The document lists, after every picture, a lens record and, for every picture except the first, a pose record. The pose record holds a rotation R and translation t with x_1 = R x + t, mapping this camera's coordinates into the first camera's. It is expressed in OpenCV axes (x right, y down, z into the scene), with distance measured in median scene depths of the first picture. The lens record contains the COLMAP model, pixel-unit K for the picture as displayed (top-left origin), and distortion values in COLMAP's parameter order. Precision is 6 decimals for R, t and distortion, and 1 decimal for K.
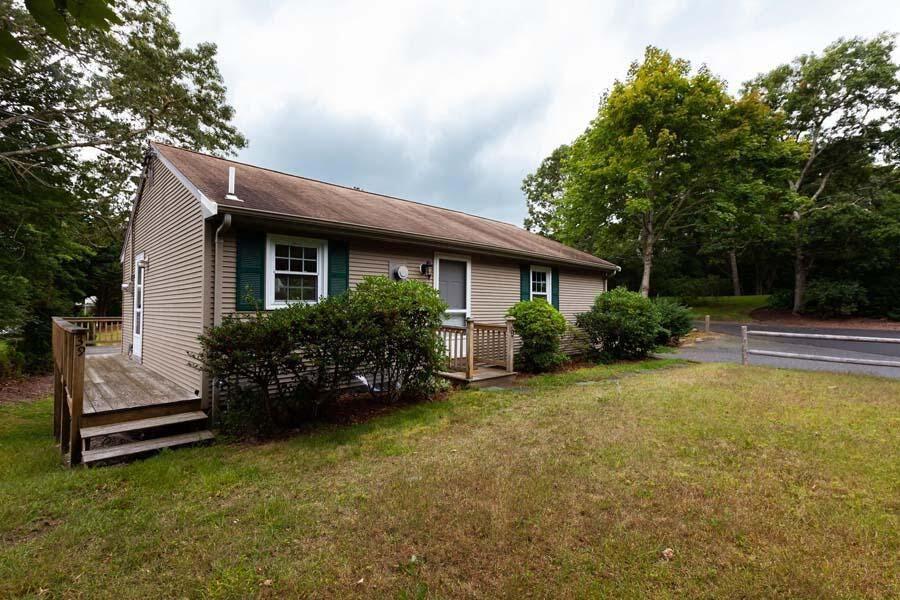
lens RADIAL K [[438.3, 0, 451.3], [0, 438.3, 297.5], [0, 0, 1]] dist [0.006167, 0.000362]
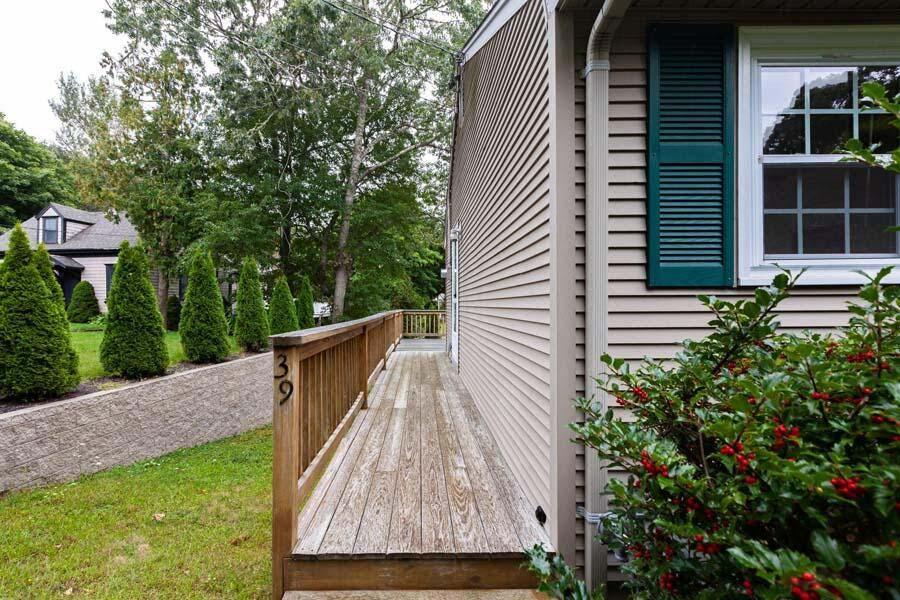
lens RADIAL K [[438.3, 0, 450.1], [0, 438.3, 300.6], [0, 0, 1]] dist [0.006167, 0.000362]
pose [[0.782002, -0.009654, -0.623201, -0.386232], [0.022798, 0.999654, 0.013122, 0.029911], [0.622858, -0.024469, 0.781952, 0.633697]]
